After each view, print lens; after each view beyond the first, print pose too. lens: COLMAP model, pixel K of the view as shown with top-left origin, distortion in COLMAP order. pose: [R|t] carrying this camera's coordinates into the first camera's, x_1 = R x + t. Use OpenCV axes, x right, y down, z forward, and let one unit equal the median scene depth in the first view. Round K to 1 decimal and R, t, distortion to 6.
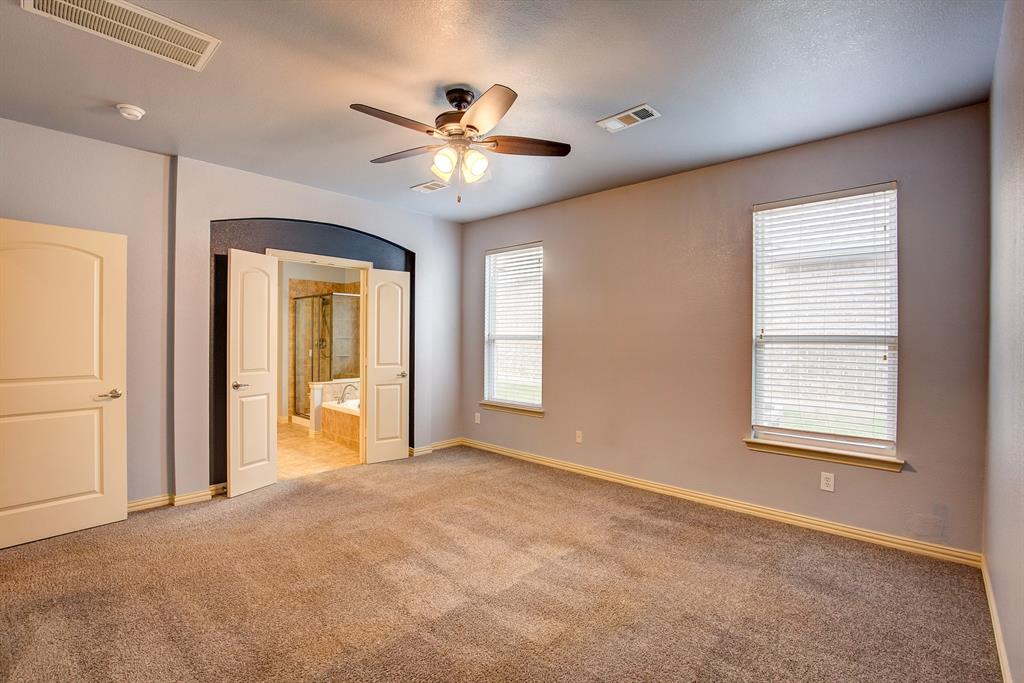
lens RADIAL K [[478.6, 0, 512.0], [0, 478.6, 341.5], [0, 0, 1]] dist [-0.018139, 0.000269]
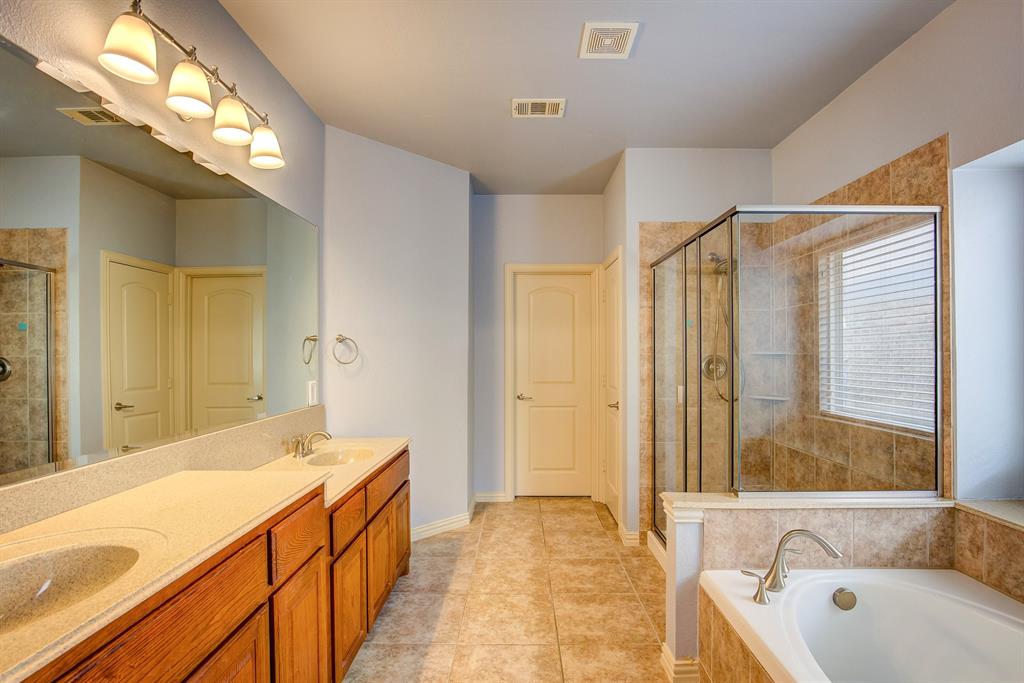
lens RADIAL K [[466.0, 0, 510.9], [0, 466.0, 347.0], [0, 0, 1]] dist [-0.042878, 0.012042]
pose [[0.667882, -0.018445, -0.744038, -0.225406], [-0.001453, 0.999659, -0.026087, -0.003561], [0.744265, 0.018504, 0.667628, 0.618470]]
